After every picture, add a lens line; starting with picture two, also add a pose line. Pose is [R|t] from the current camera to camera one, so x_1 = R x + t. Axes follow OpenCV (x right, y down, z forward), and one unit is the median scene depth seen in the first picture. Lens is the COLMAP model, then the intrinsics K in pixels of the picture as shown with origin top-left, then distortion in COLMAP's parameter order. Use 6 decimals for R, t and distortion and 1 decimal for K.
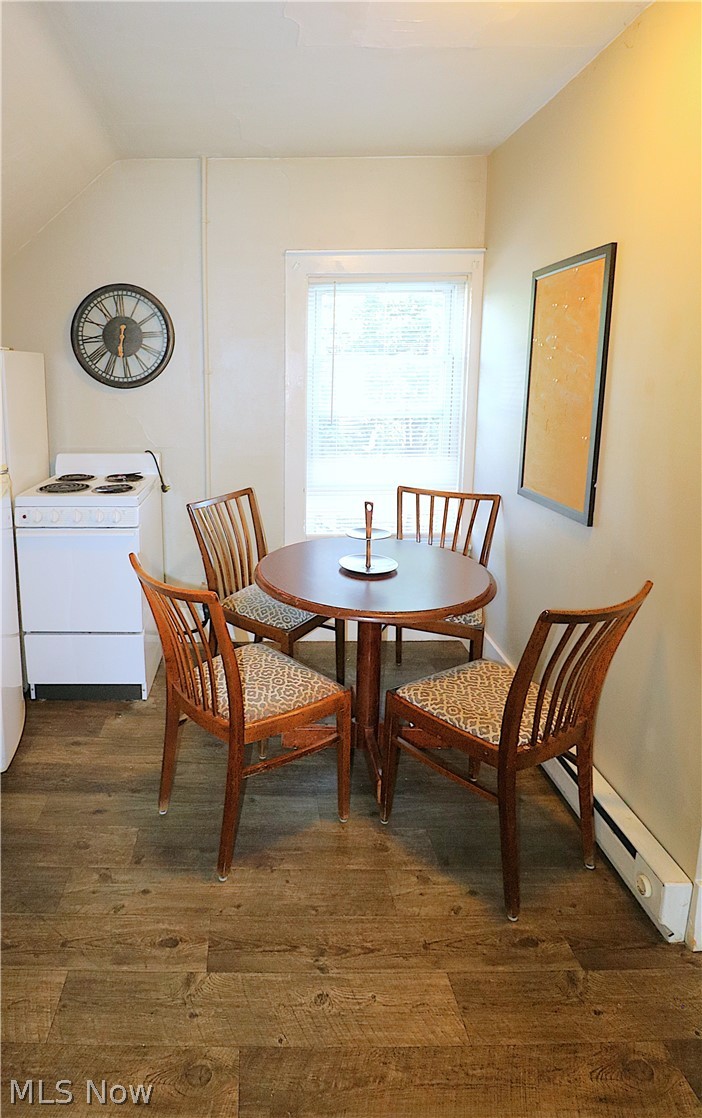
lens RADIAL K [[606.1, 0, 350.4], [0, 606.1, 487.9], [0, 0, 1]] dist [0.003340, -0.013031]
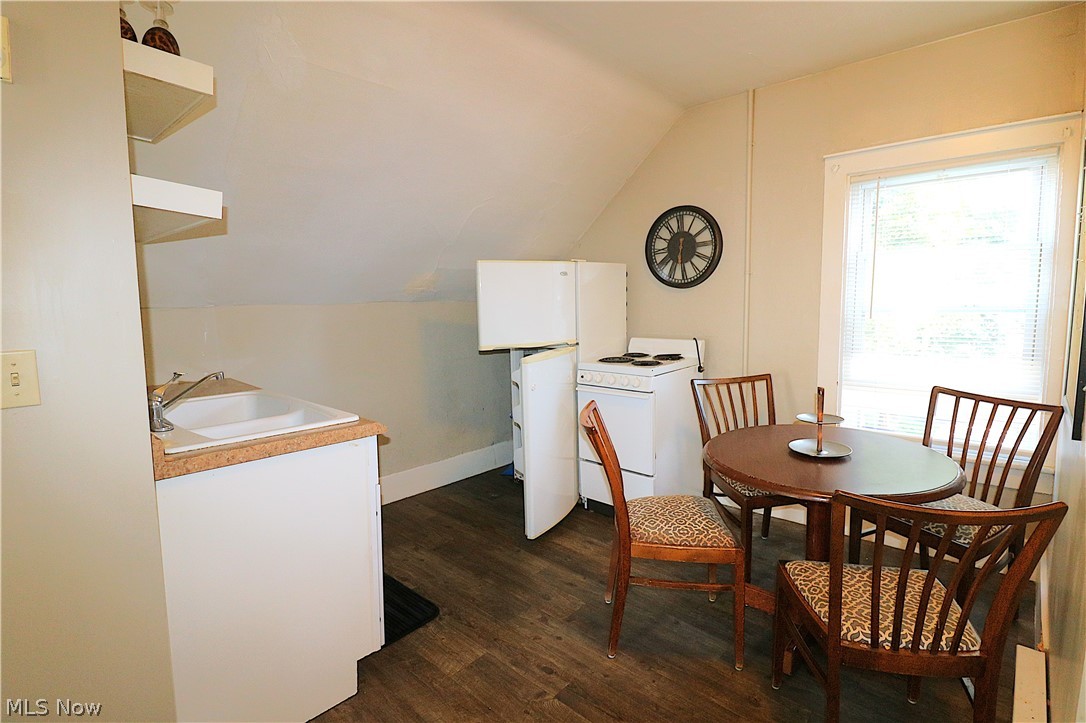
lens RADIAL K [[512.8, 0, 543.0], [0, 512.8, 361.5], [0, 0, 1]] dist [-0.000449, -0.012805]
pose [[0.746243, 0.072064, -0.661761, 0.149462], [-0.092368, 0.995716, 0.004271, 0.011789], [0.659233, 0.057939, 0.749703, 0.020300]]
